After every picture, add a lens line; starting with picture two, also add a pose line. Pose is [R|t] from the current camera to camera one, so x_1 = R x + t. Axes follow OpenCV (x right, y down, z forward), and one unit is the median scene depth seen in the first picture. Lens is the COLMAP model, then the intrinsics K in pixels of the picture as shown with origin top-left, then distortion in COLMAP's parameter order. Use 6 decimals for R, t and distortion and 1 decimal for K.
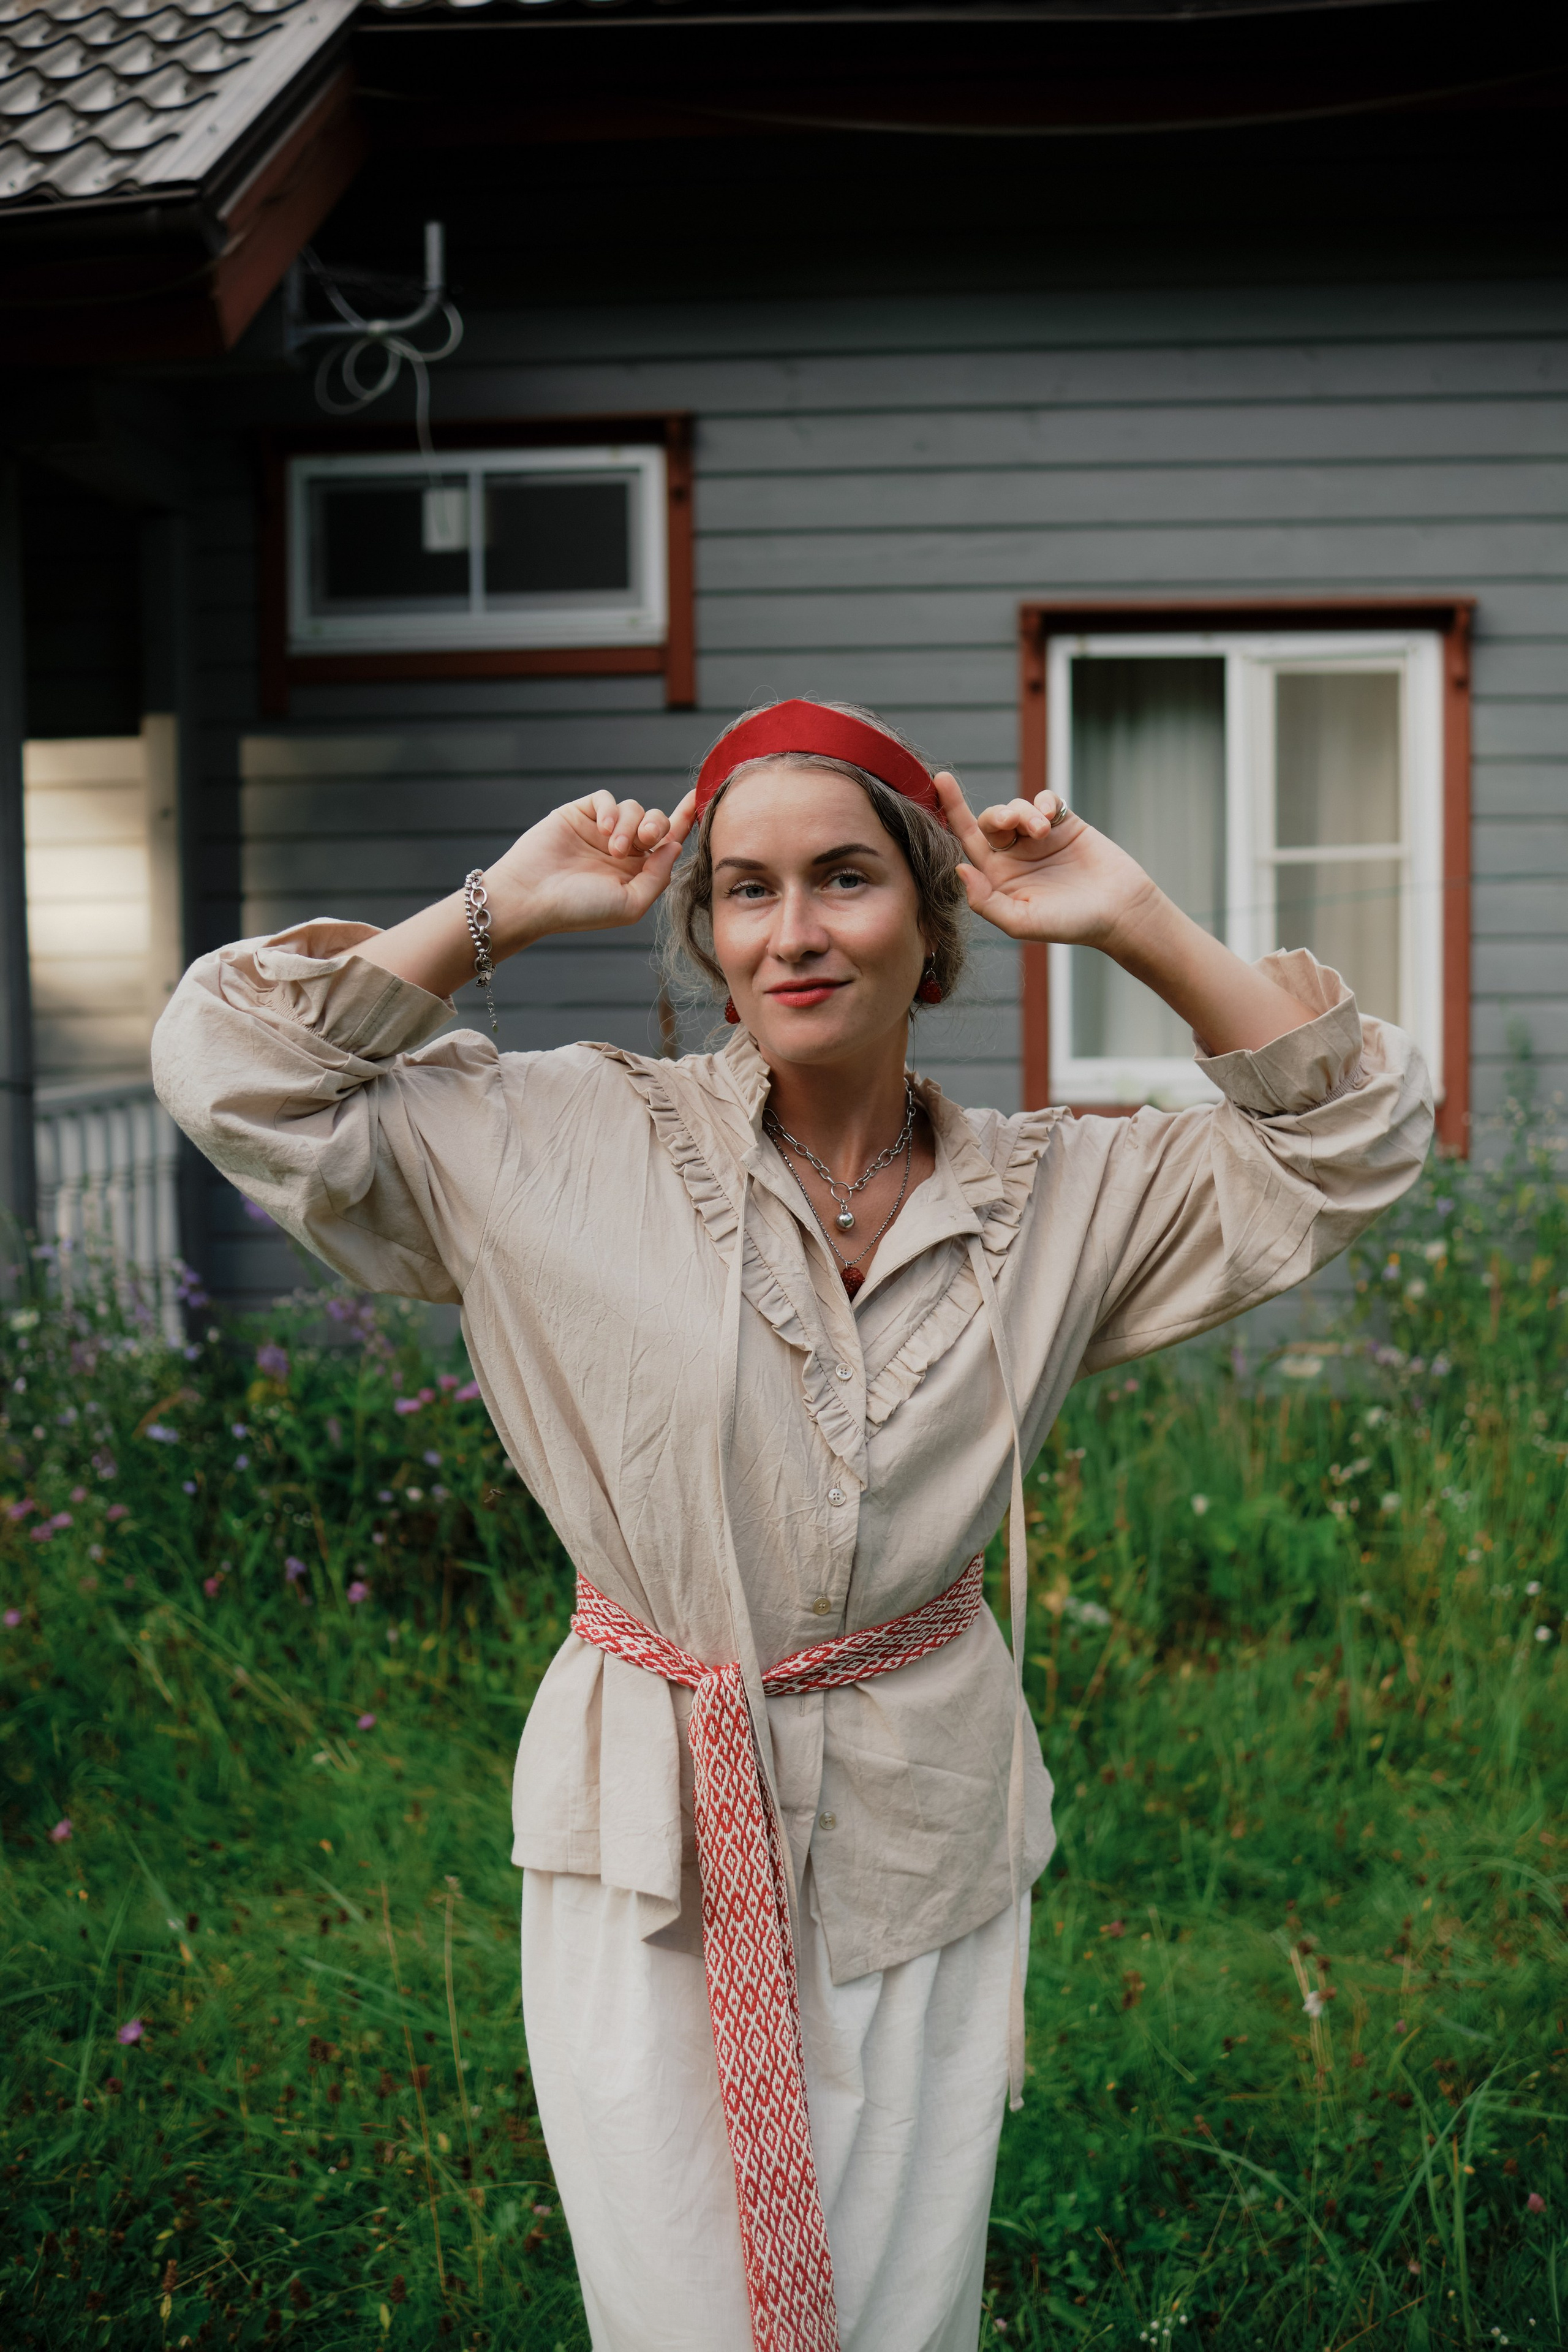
lens RADIAL K [[2379.5, 0, 784.0], [0, 2379.5, 1176.0], [0, 0, 1]] dist [-0.101229, 0.165677]
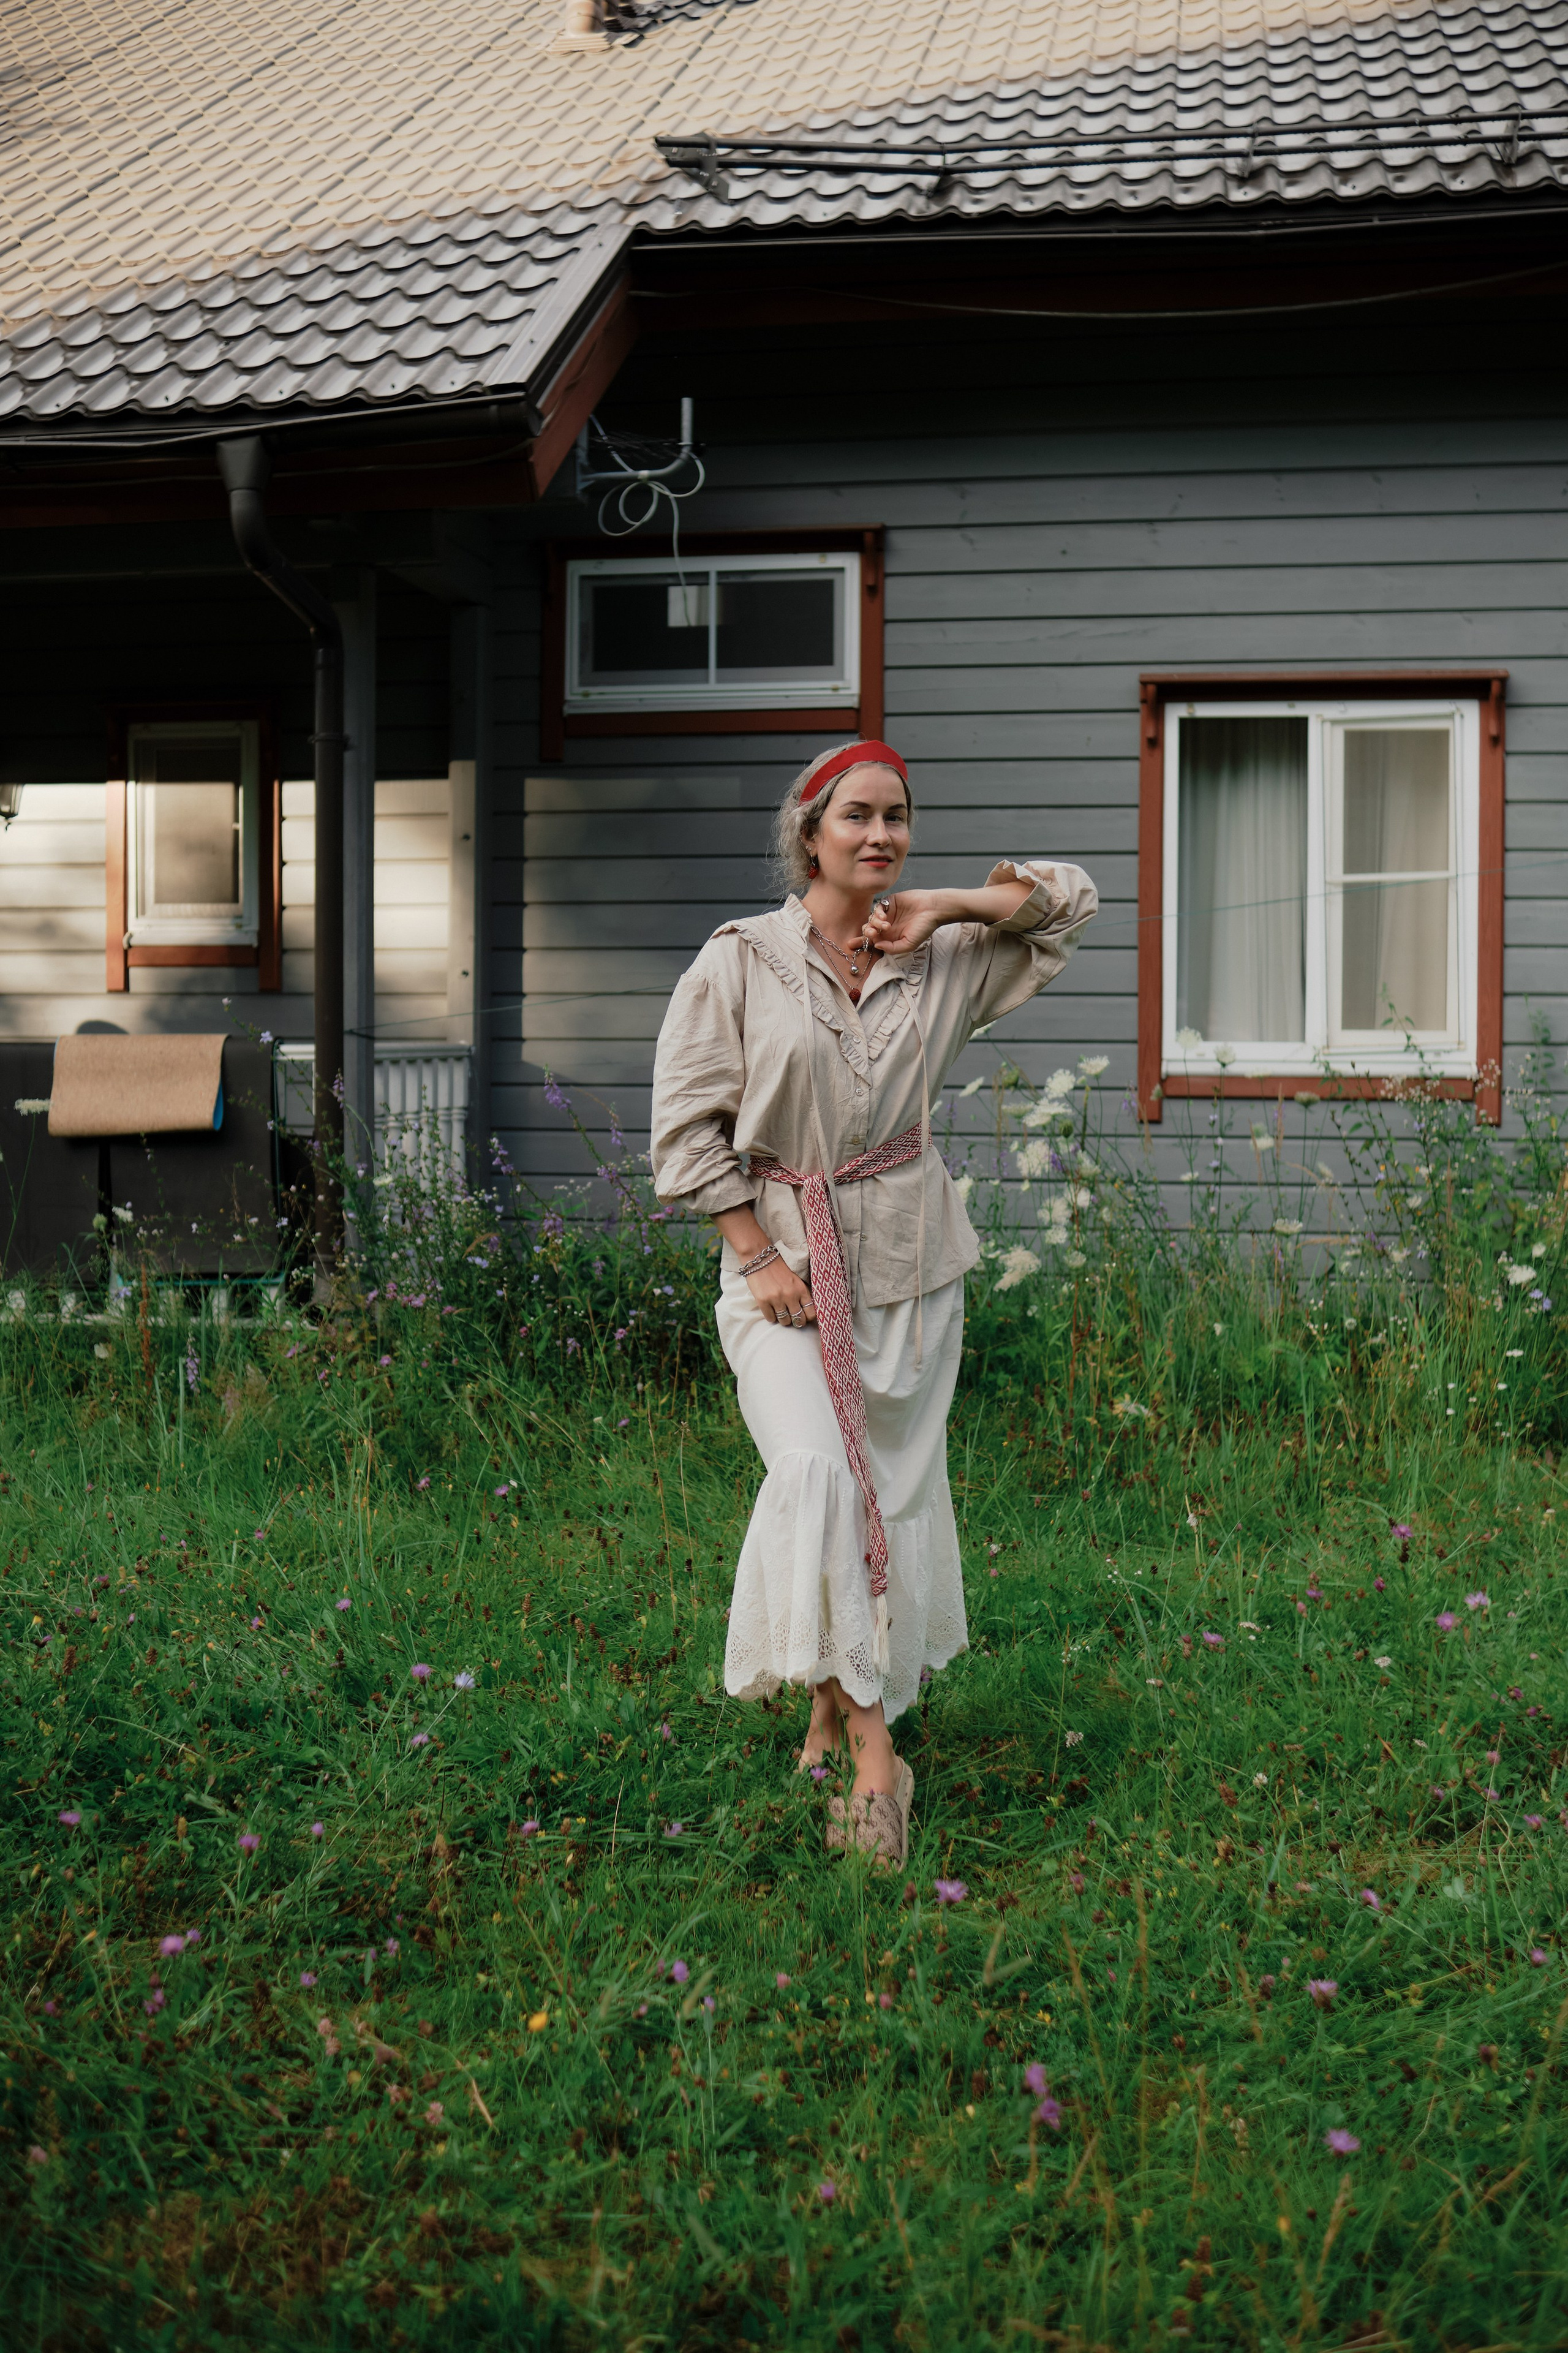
lens RADIAL K [[2380.4, 0, 784.0], [0, 2380.4, 1176.5], [0, 0, 1]] dist [-0.101229, 0.165677]
pose [[0.995504, 0.019467, -0.092698, 0.032682], [-0.021754, 0.999482, -0.023727, 0.057913], [0.092188, 0.025636, 0.995412, -0.263657]]
